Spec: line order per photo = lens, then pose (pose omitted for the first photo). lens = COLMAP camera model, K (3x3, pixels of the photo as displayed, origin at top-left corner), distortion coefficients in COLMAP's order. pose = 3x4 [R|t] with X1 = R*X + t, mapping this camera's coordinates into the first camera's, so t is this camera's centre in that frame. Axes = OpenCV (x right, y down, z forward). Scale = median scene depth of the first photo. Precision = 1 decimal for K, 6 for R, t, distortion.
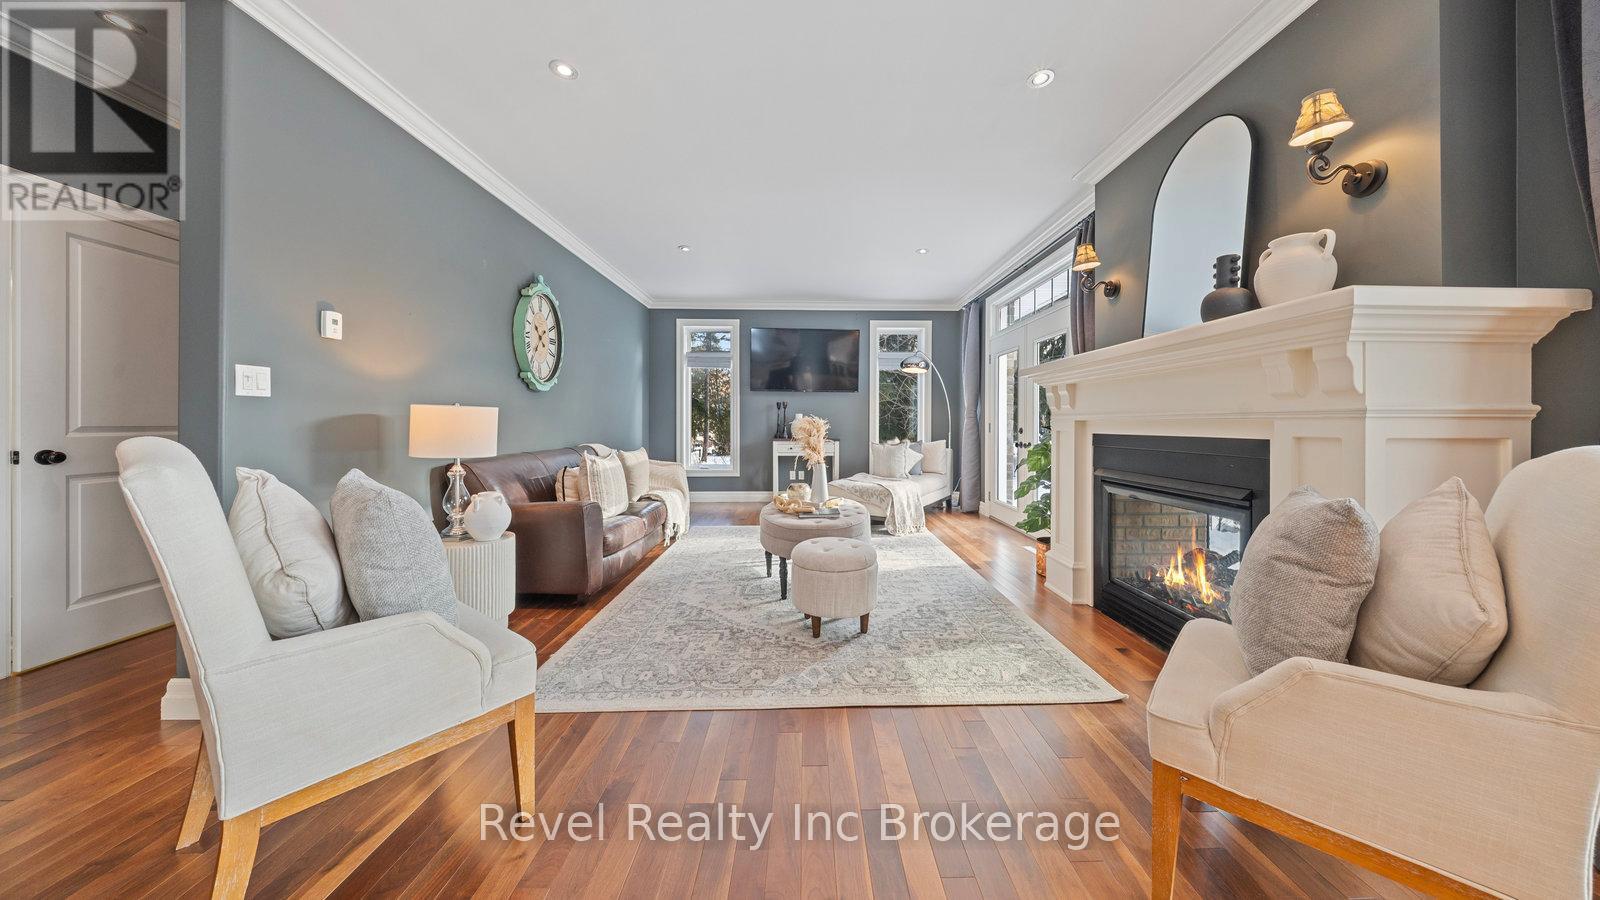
lens RADIAL K [[471.2, 0, 800.0], [0, 471.2, 450.0], [0, 0, 1]] dist [-0.001402, -0.000095]
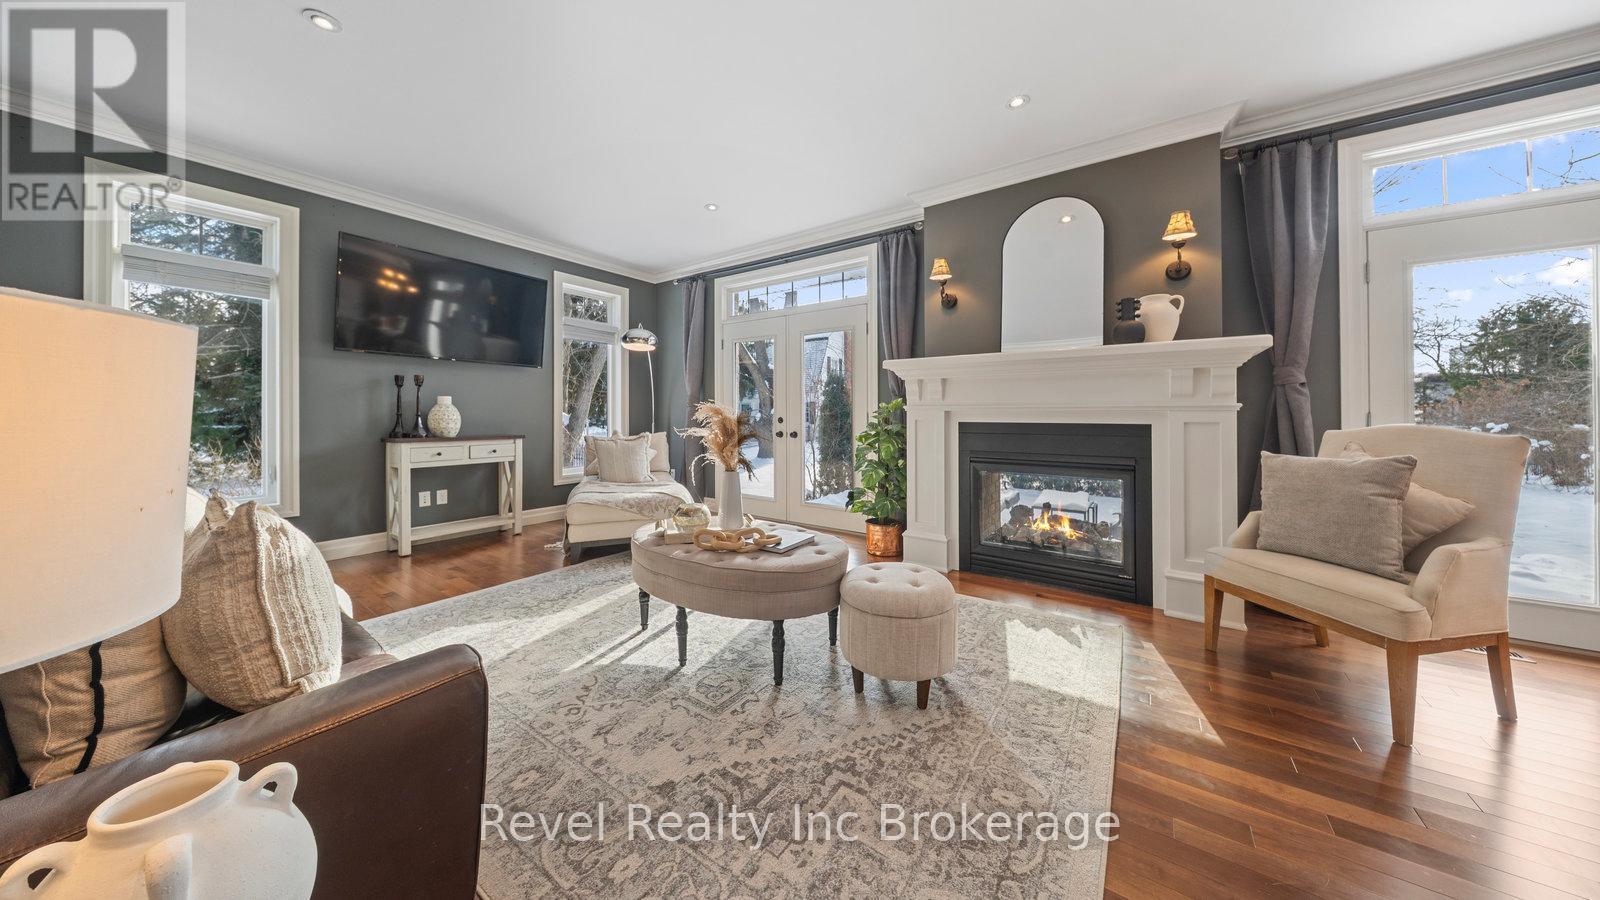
lens RADIAL K [[494.0, 0, 798.6], [0, 494.0, 426.3], [0, 0, 1]] dist [0.000707, -0.000007]
pose [[0.580142, -0.020752, 0.814251, -0.274292], [0.043574, 0.999035, -0.005585, -0.016018], [-0.813349, 0.038721, 0.580486, 0.277546]]
